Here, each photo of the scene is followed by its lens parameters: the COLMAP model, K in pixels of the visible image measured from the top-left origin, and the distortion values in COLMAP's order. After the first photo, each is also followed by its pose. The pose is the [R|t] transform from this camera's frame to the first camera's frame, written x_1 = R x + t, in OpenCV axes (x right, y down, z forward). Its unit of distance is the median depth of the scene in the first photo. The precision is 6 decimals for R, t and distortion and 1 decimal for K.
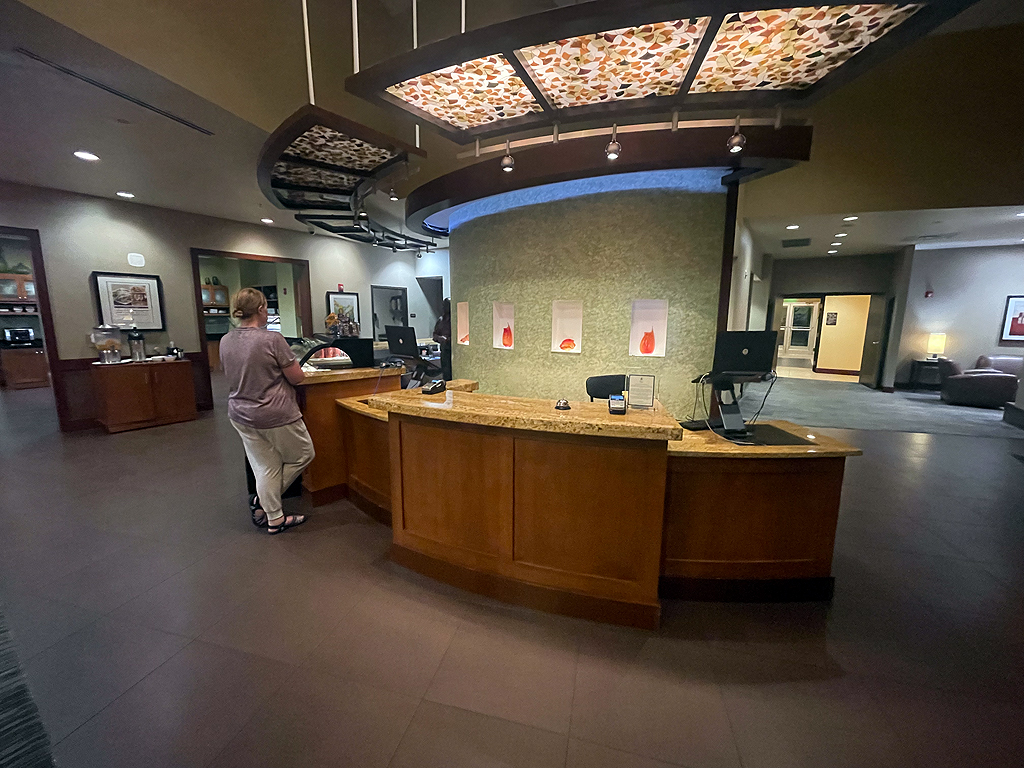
lens RADIAL K [[414.9, 0, 510.4], [0, 414.9, 382.6], [0, 0, 1]] dist [-0.000747, -0.000455]
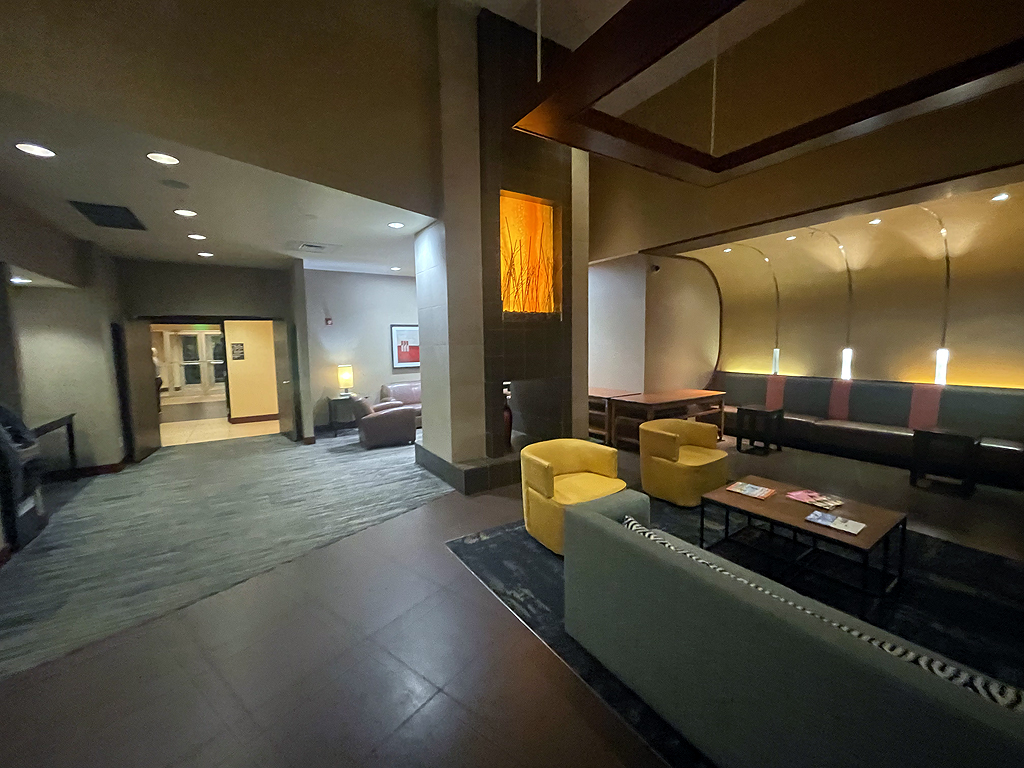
lens RADIAL K [[414.9, 0, 512.7], [0, 414.9, 384.5], [0, 0, 1]] dist [-0.000747, -0.000455]
pose [[0.389602, -0.106508, 0.914804, 0.351822], [0.165994, 0.985145, 0.044003, -0.056569], [-0.905901, 0.134708, 0.401494, 0.319991]]
